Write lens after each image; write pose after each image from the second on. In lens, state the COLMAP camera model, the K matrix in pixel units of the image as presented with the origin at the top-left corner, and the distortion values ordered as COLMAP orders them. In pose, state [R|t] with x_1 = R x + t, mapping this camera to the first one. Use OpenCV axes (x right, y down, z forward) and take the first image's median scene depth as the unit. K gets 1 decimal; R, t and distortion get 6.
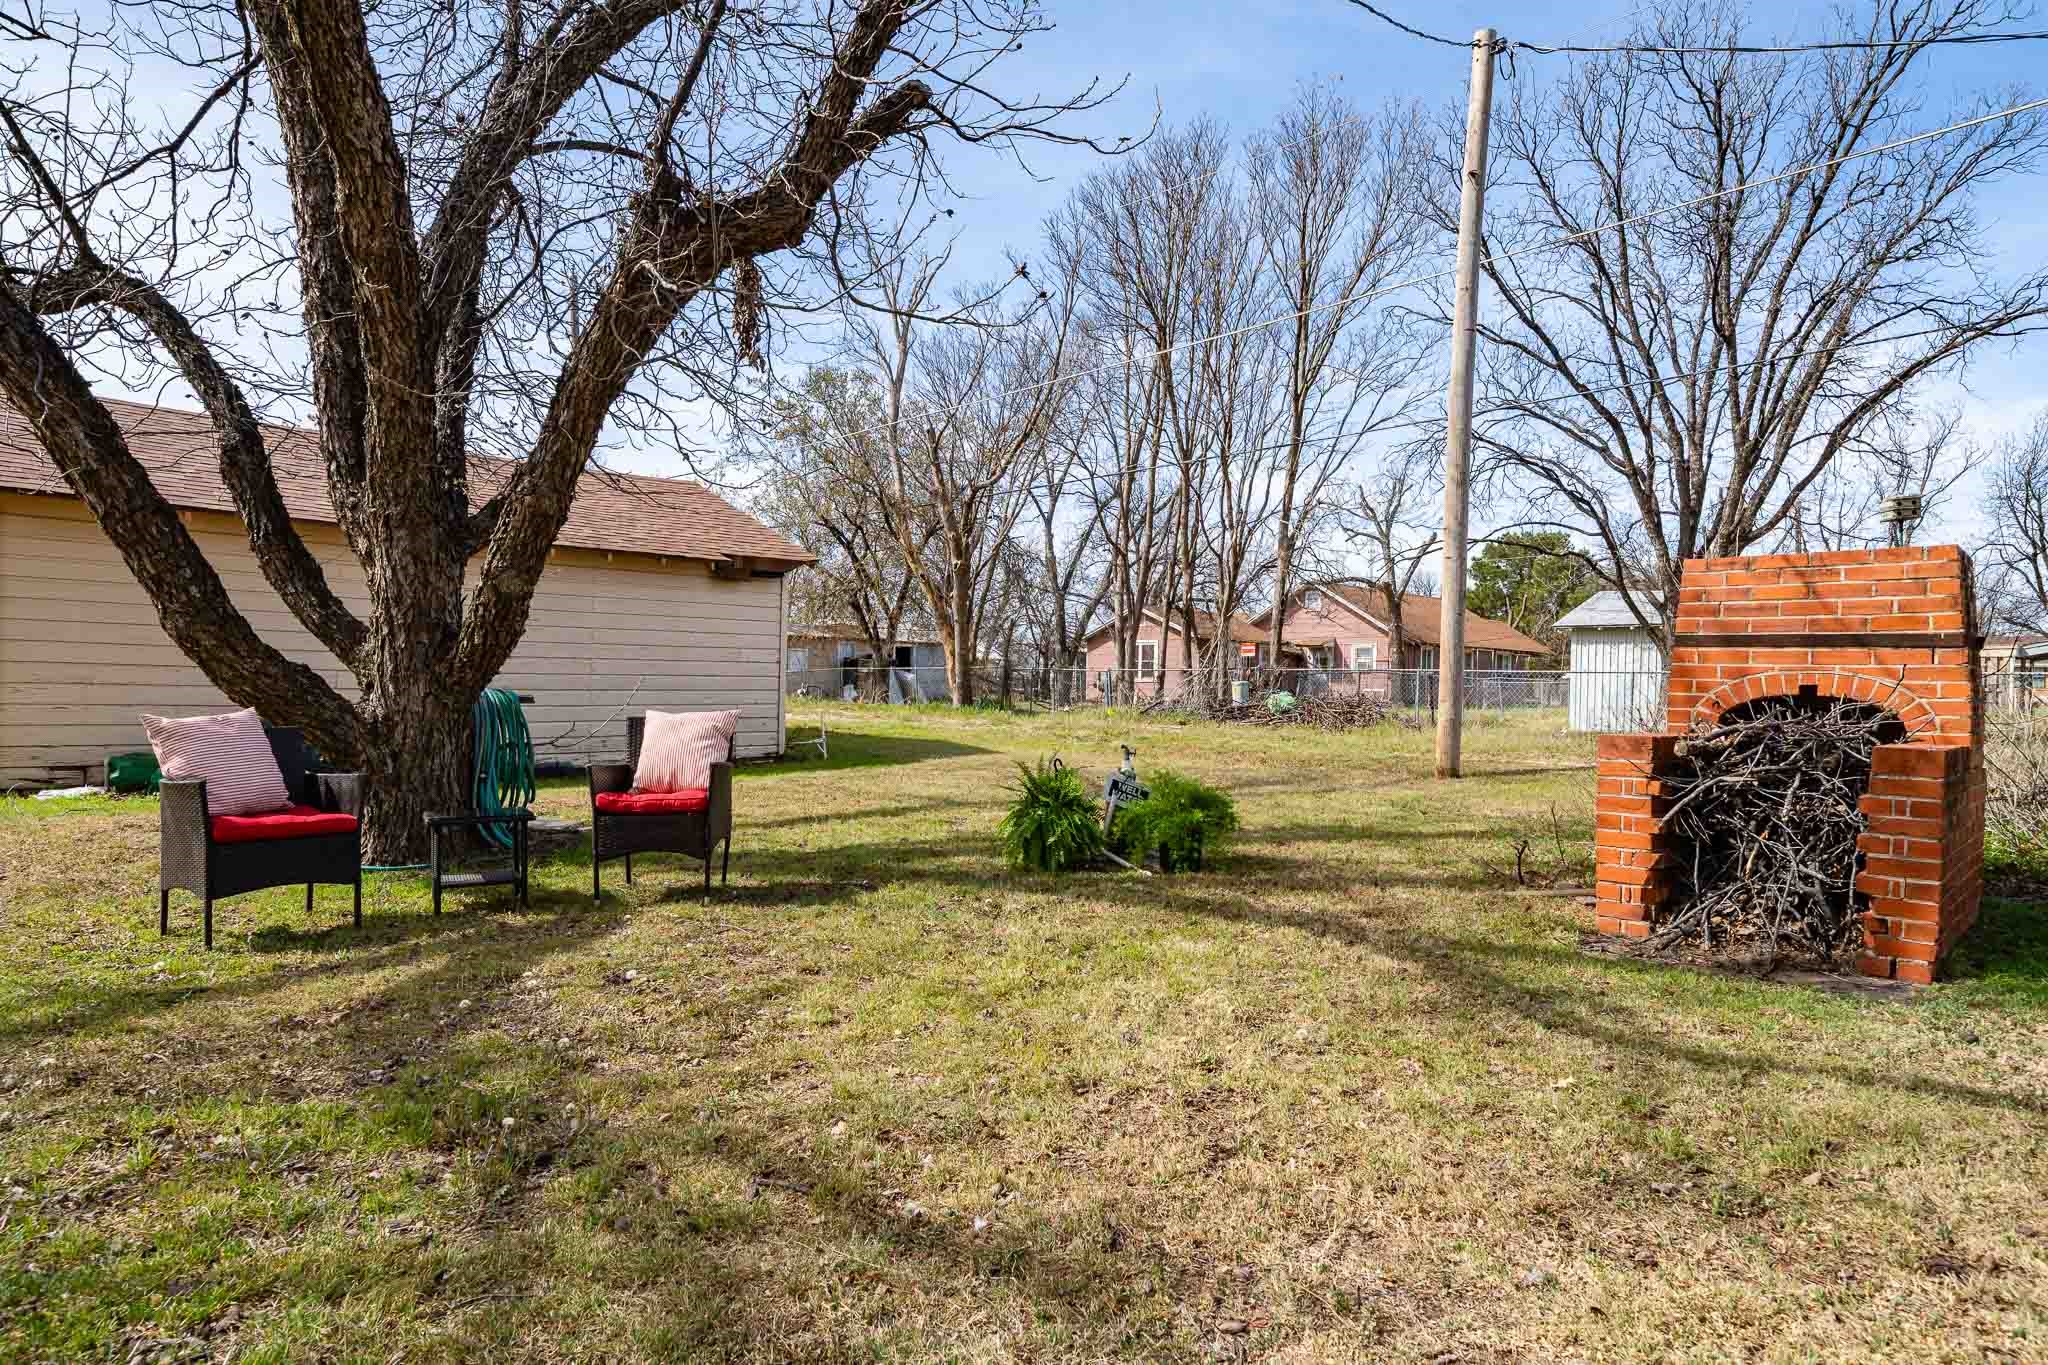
lens RADIAL K [[1131.2, 0, 1023.7], [0, 1131.2, 688.7], [0, 0, 1]] dist [0.000768, -0.001174]
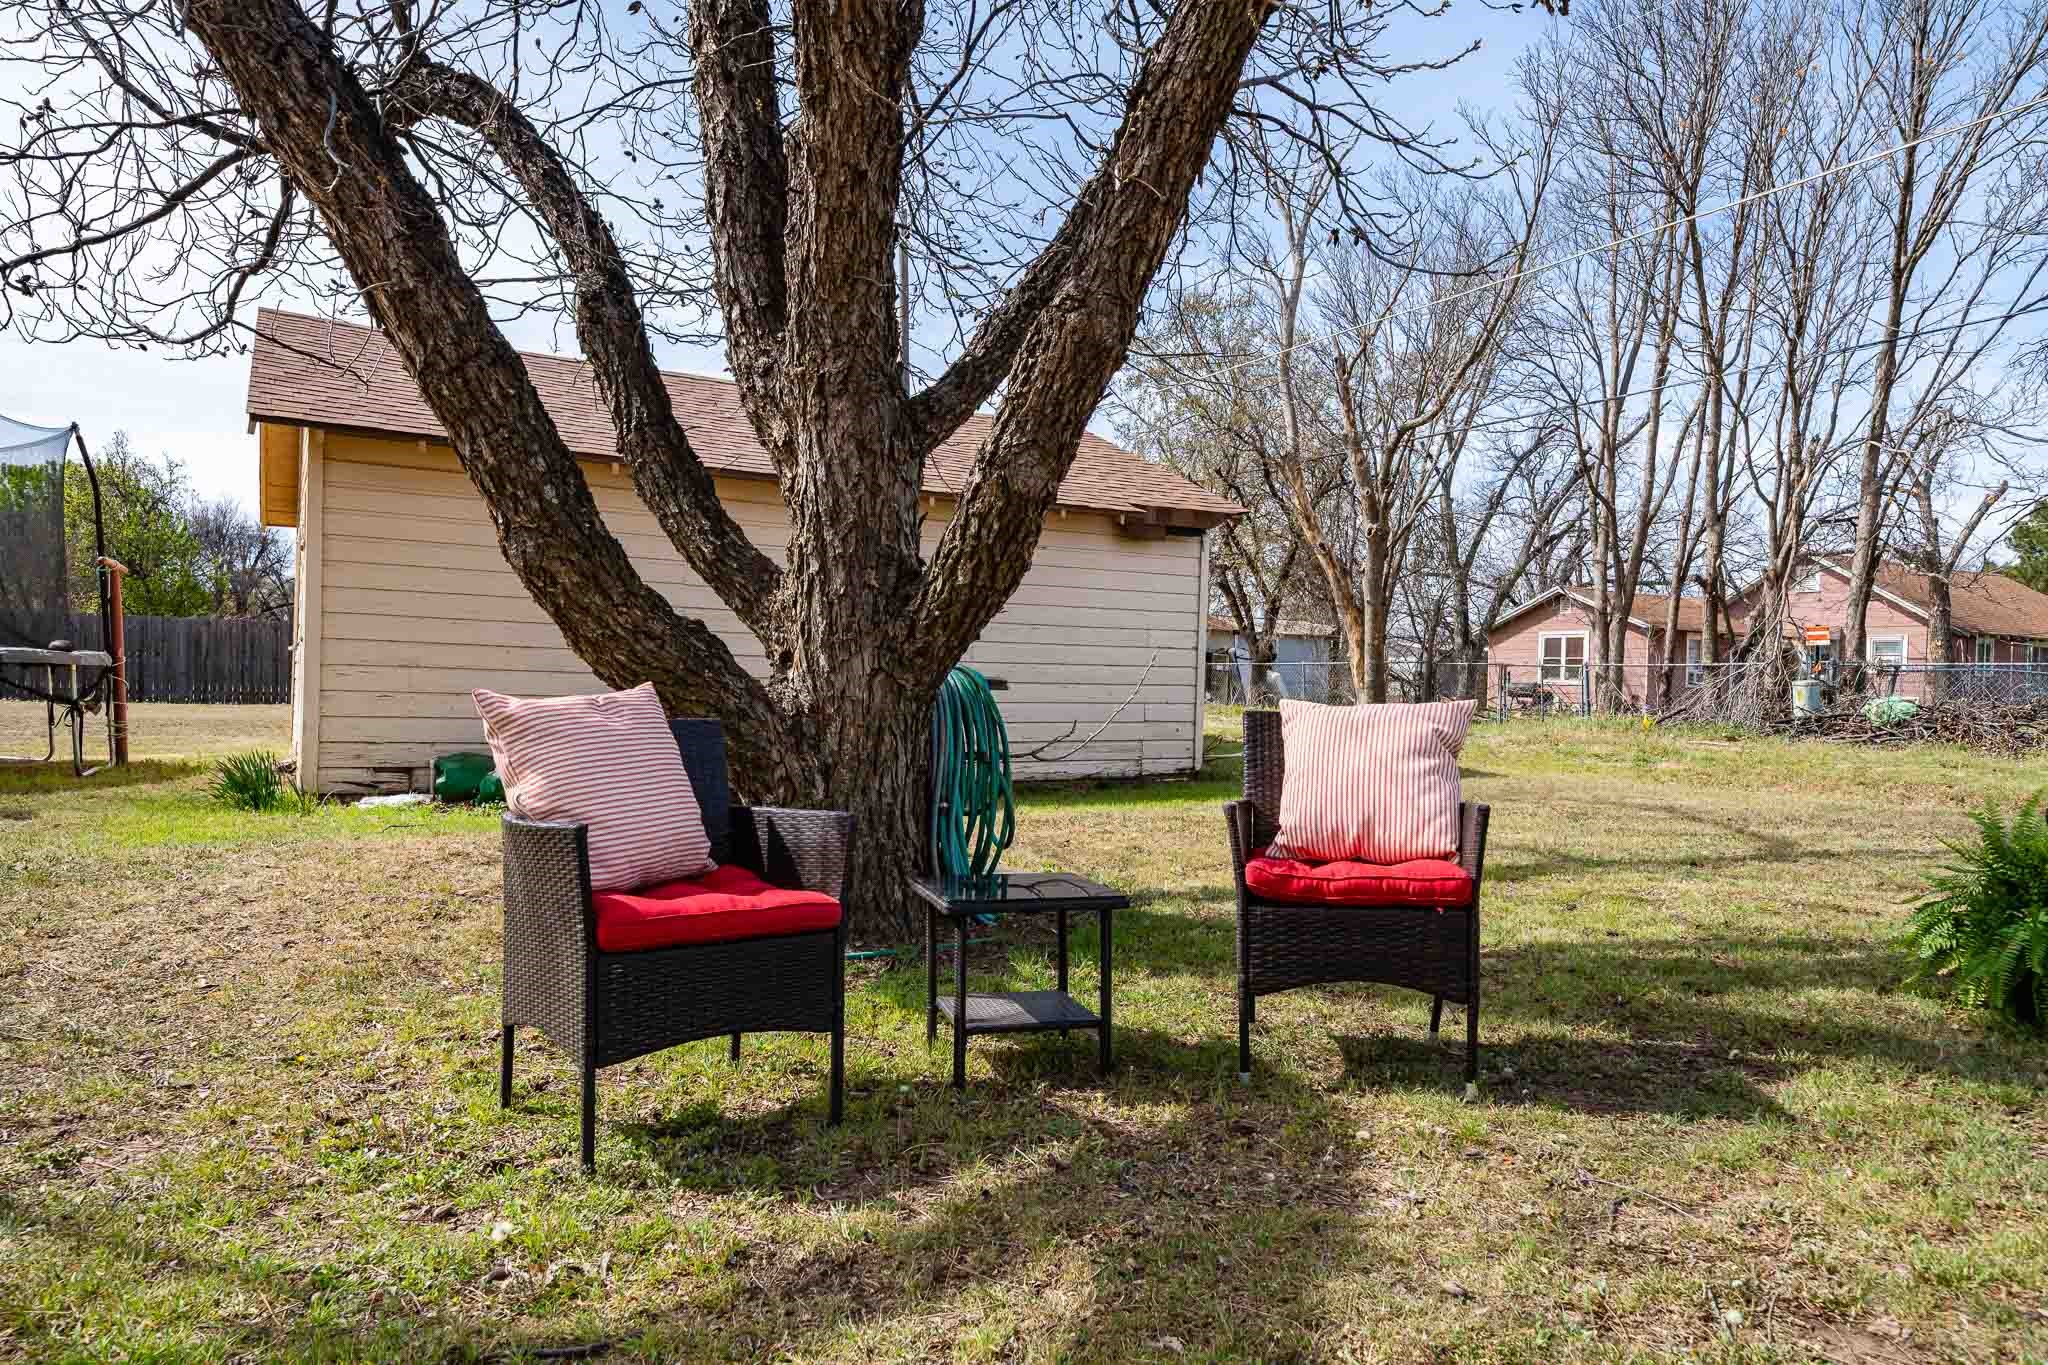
lens RADIAL K [[1292.2, 0, 1024.6], [0, 1292.2, 686.6], [0, 0, 1]] dist [-0.003421, -0.001737]
pose [[0.967333, 0.007815, -0.253390, -0.268261], [-0.008906, 0.999955, -0.003156, 0.014659], [0.253354, 0.005310, 0.967359, 0.341342]]
